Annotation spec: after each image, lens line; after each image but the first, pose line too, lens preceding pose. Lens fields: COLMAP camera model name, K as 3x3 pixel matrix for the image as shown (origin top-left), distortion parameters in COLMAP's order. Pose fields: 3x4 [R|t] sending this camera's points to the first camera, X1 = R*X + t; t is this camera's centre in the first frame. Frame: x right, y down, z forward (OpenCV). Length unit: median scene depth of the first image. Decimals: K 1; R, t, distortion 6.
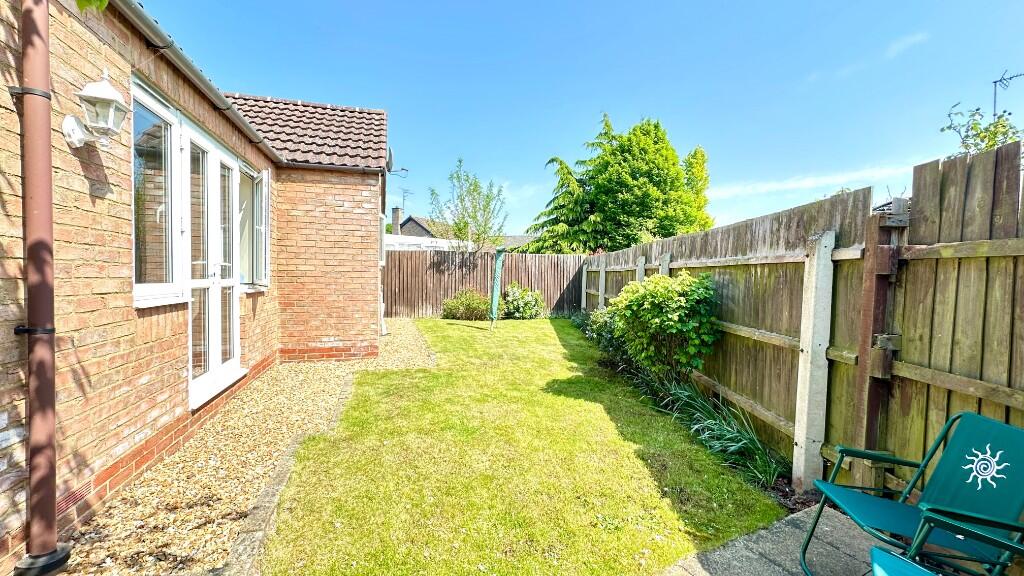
lens RADIAL K [[405.0, 0, 511.2], [0, 405.0, 289.4], [0, 0, 1]] dist [-0.002895, 0.000132]
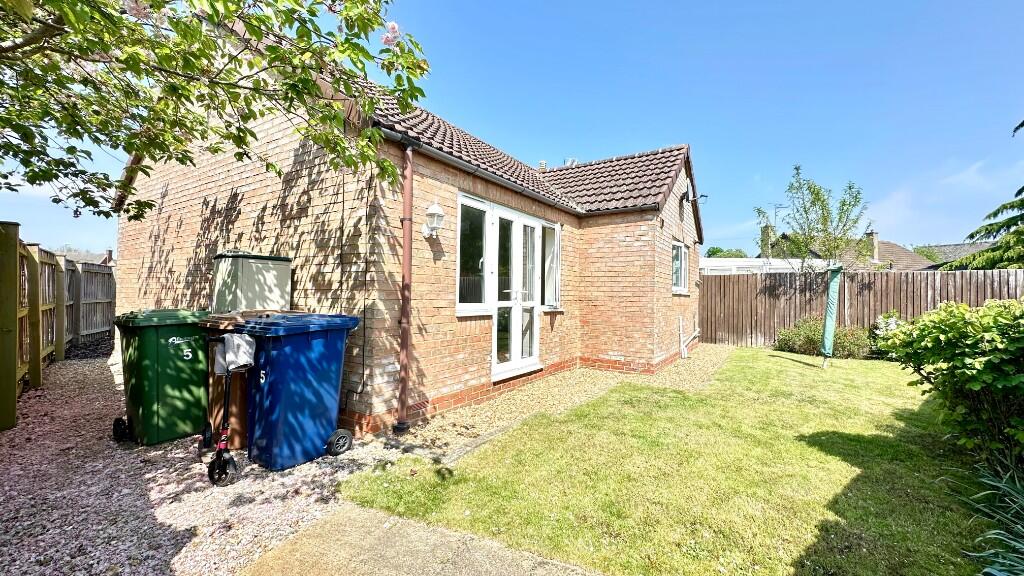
lens RADIAL K [[405.0, 0, 516.4], [0, 405.0, 291.7], [0, 0, 1]] dist [-0.002895, 0.000132]
pose [[0.646508, -0.012858, -0.762799, 0.374512], [-0.031278, 0.998571, -0.043342, 0.003413], [0.762266, 0.051880, 0.645181, 0.003464]]
